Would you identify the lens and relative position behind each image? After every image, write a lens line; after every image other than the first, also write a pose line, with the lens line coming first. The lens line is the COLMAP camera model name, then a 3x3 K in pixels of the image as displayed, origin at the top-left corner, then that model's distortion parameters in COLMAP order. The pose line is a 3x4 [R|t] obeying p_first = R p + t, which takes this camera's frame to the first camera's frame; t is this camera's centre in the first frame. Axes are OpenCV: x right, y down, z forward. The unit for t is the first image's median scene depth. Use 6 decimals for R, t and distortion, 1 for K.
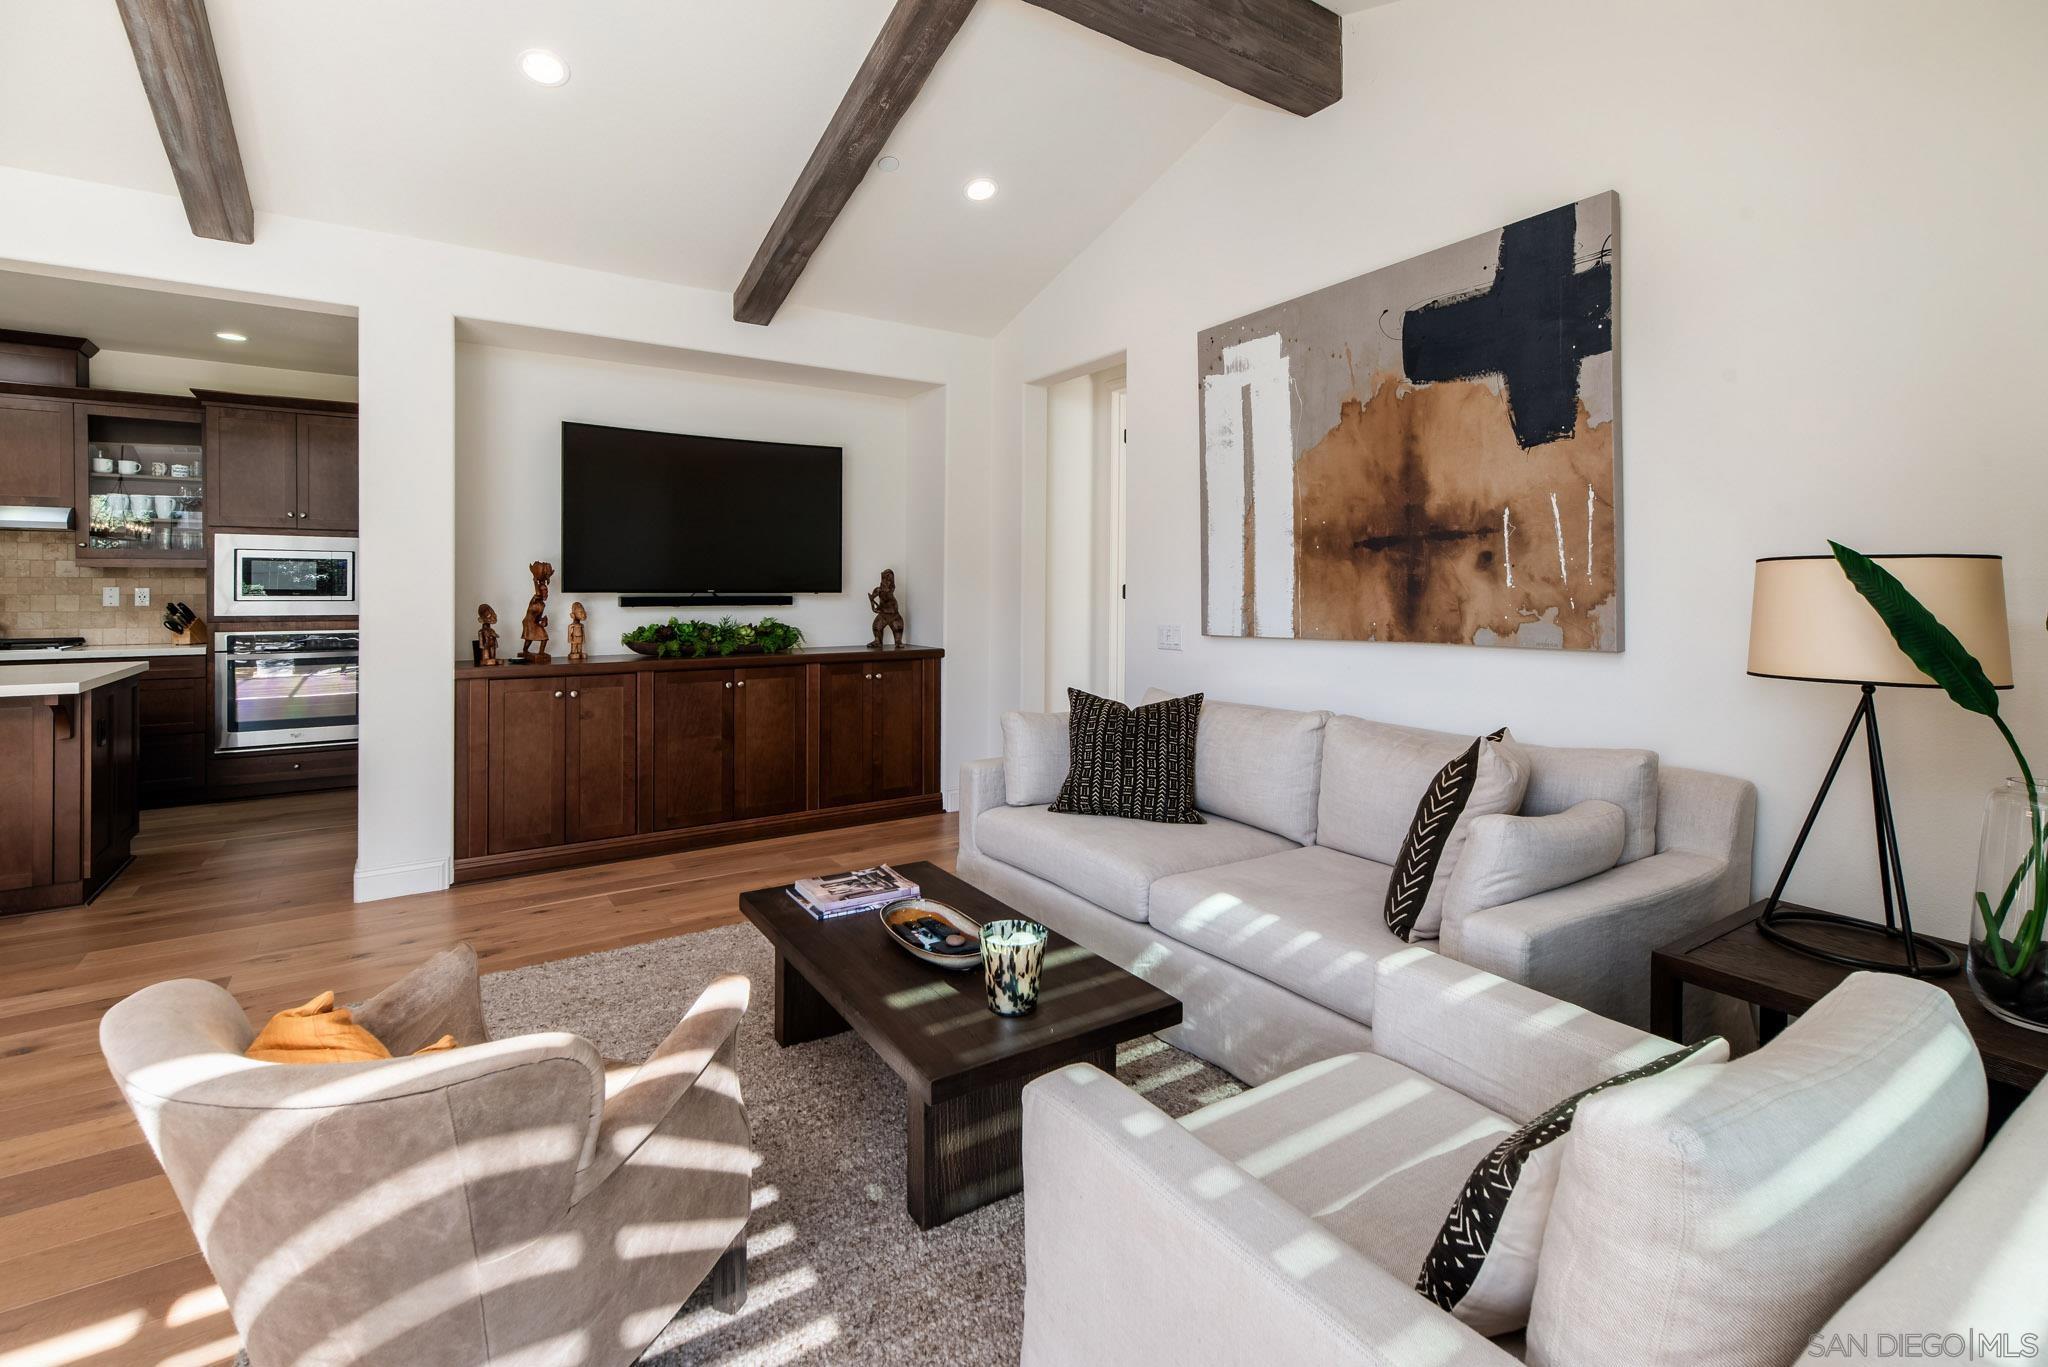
lens RADIAL K [[926.6, 0, 1029.2], [0, 926.6, 596.2], [0, 0, 1]] dist [0.003786, -0.000242]
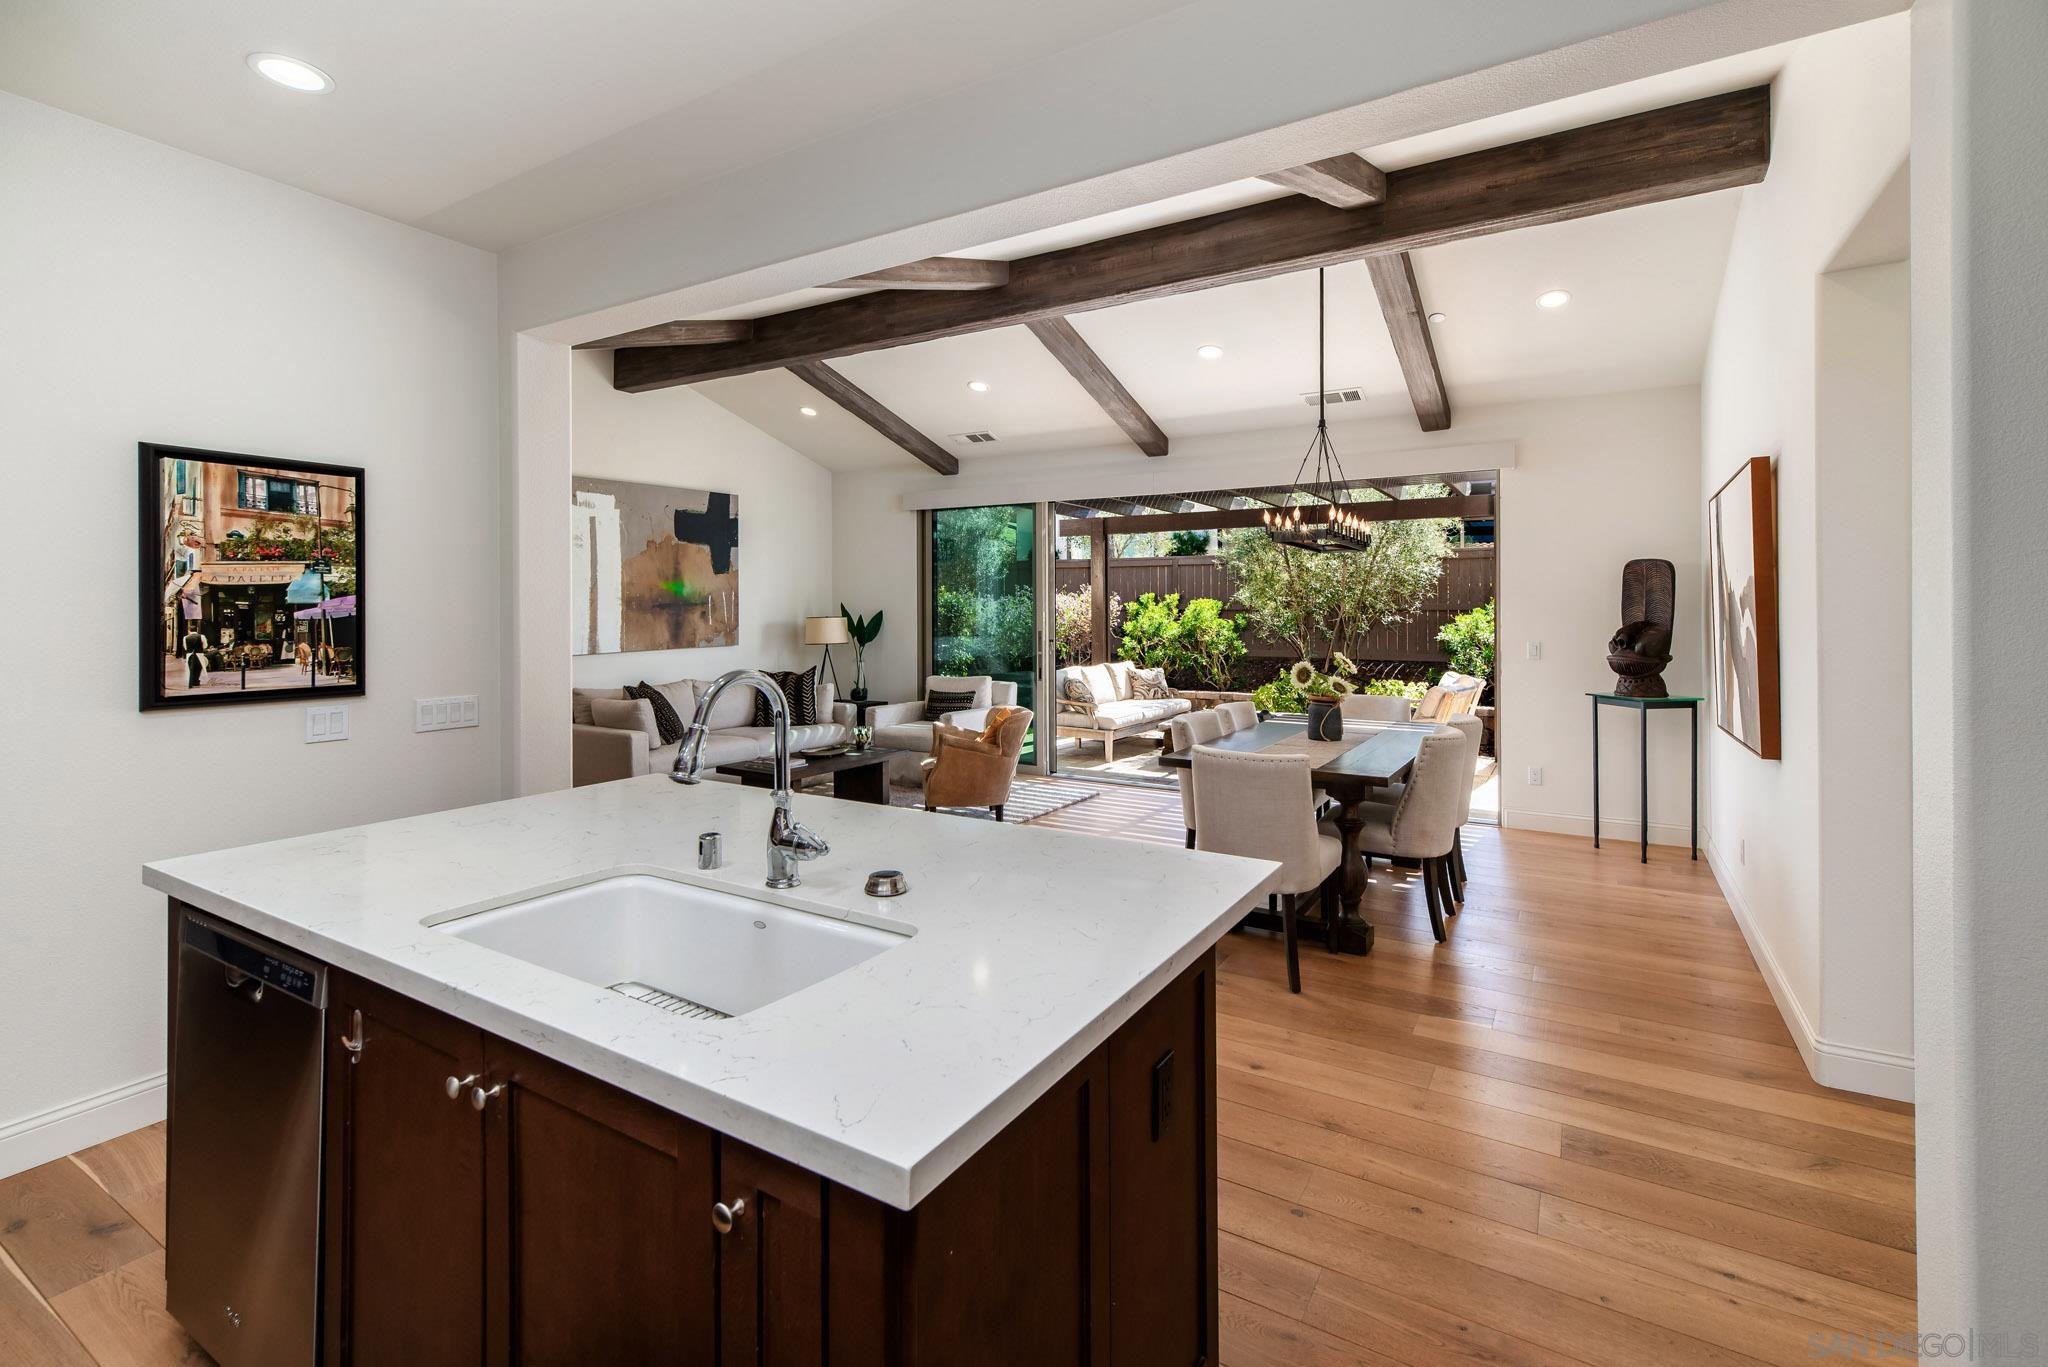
lens RADIAL K [[906.4, 0, 1048.3], [0, 906.4, 612.5], [0, 0, 1]] dist [0.004303, 0.000557]
pose [[-0.435268, -0.006488, 0.900278, -1.852763], [0.006475, 0.999926, 0.010336, -0.053209], [-0.900278, 0.010329, -0.435193, 1.017797]]
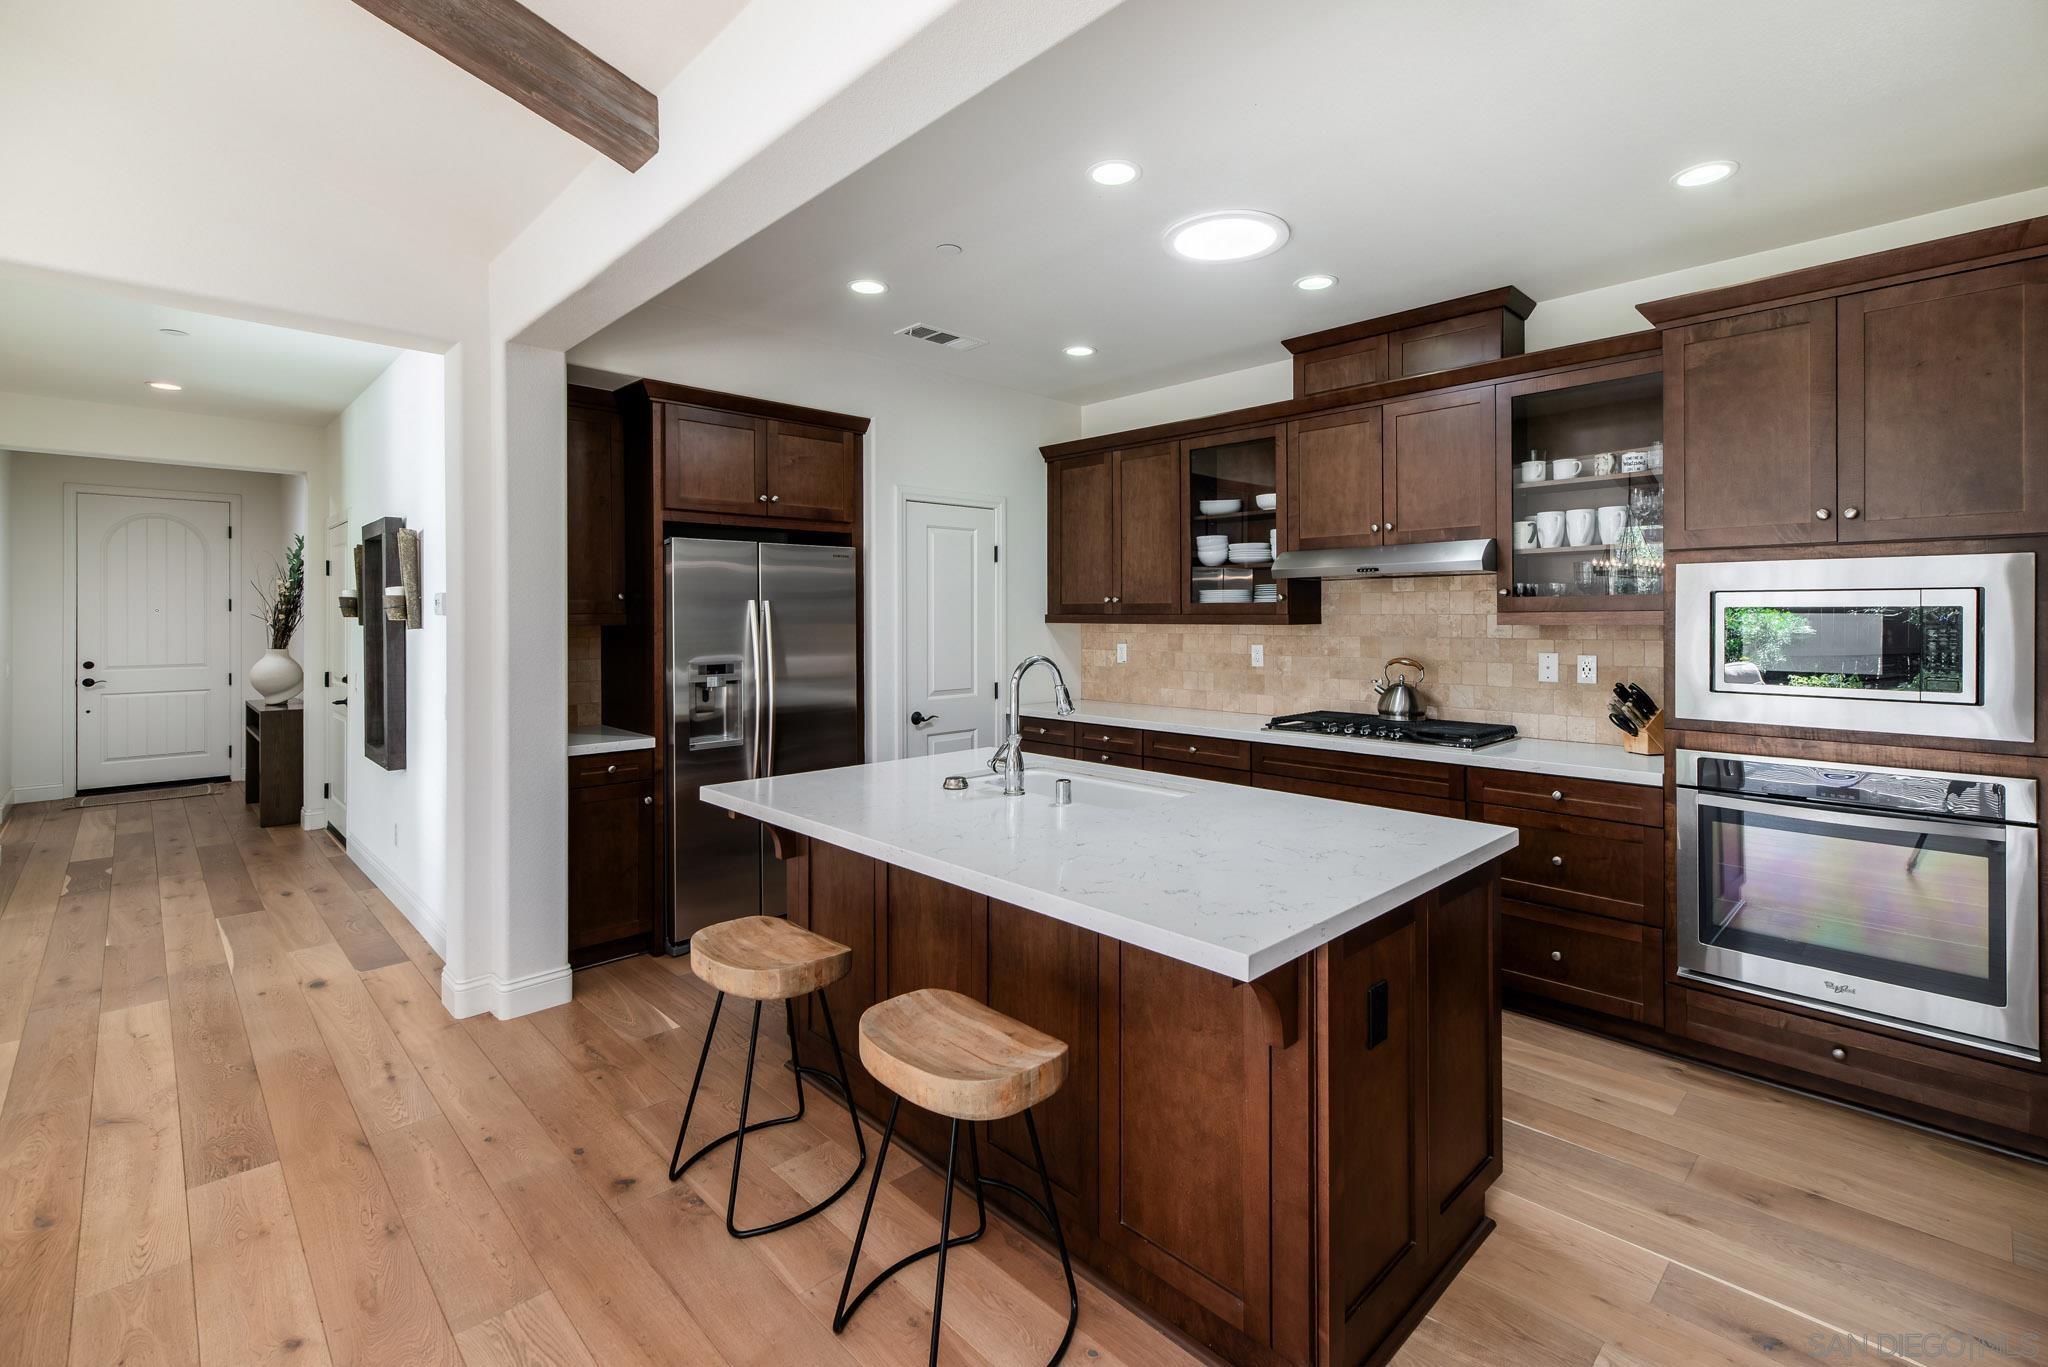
lens RADIAL K [[916.5, 0, 1032.4], [0, 916.5, 622.0], [0, 0, 1]] dist [0.008030, -0.000215]
pose [[0.178960, 0.002912, -0.983852, -0.643803], [-0.003767, 0.999990, 0.002274, -0.052100], [0.983849, 0.003299, 0.178969, 0.825271]]
